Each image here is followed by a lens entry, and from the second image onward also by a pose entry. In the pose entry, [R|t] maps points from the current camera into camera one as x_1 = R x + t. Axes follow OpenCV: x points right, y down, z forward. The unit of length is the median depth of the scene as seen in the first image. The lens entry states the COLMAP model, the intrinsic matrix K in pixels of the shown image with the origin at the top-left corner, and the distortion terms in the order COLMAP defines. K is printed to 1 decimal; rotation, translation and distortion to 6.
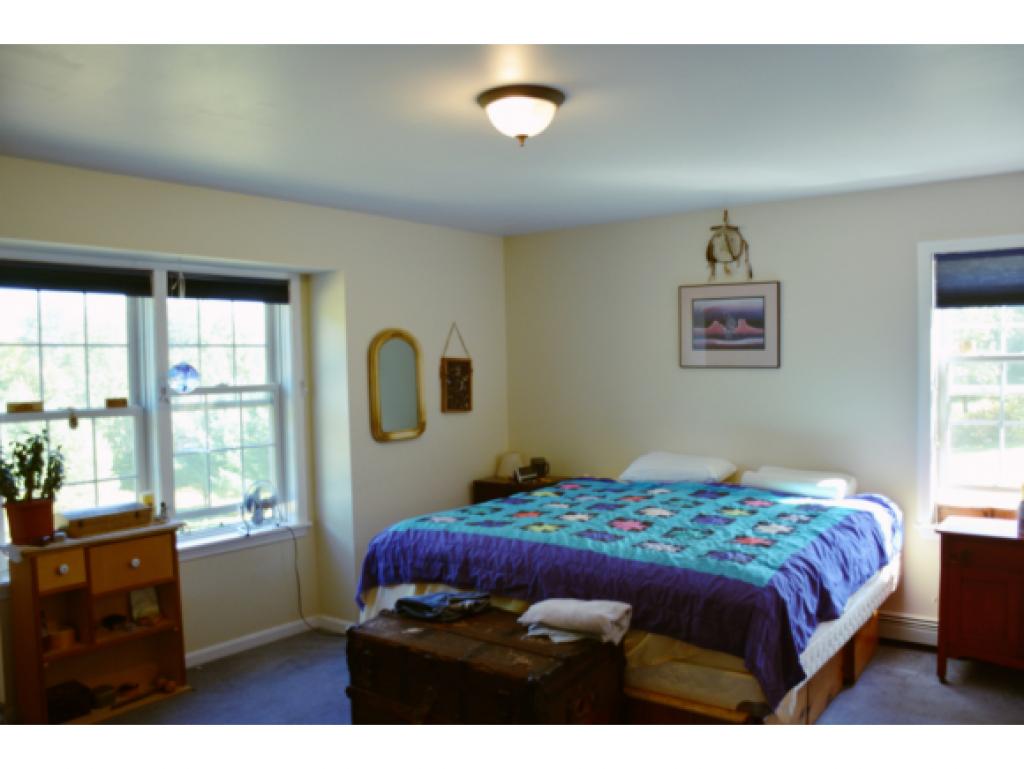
lens RADIAL K [[809.2, 0, 505.7], [0, 809.2, 389.6], [0, 0, 1]] dist [-0.128282, 0.072723]
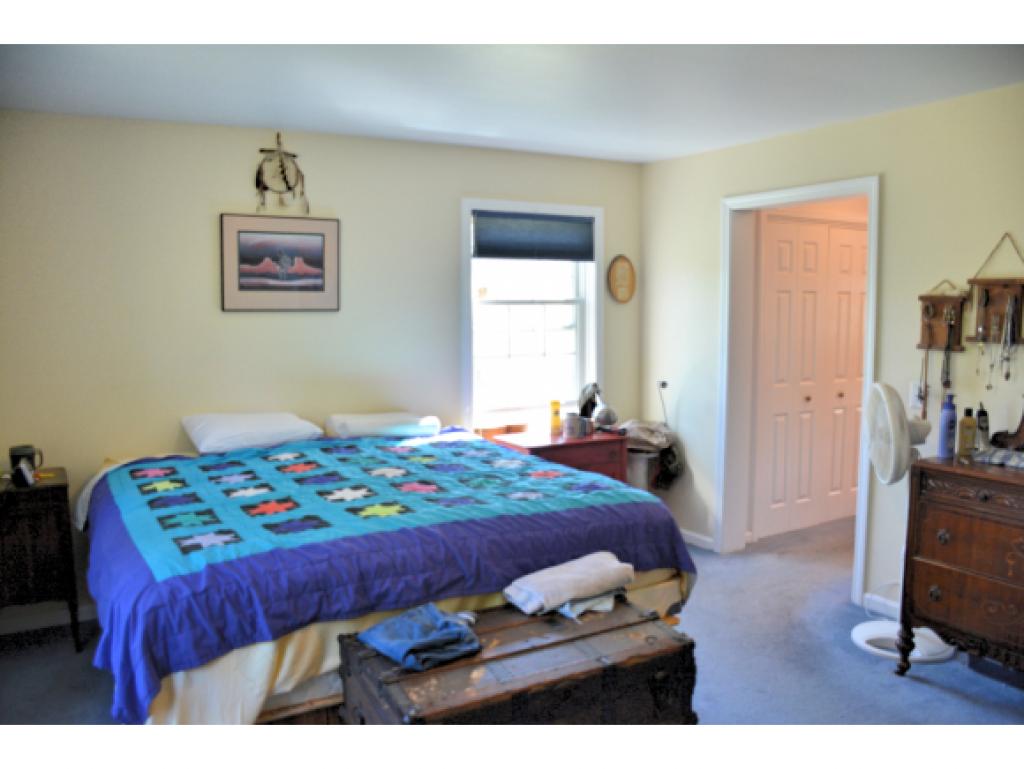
lens RADIAL K [[809.2, 0, 506.7], [0, 809.2, 384.0], [0, 0, 1]] dist [-0.128282, 0.072723]
pose [[0.409142, -0.078212, 0.909113, -0.448766], [0.028517, 0.996929, 0.072933, -0.004606], [-0.912025, -0.003915, 0.410116, 0.417411]]
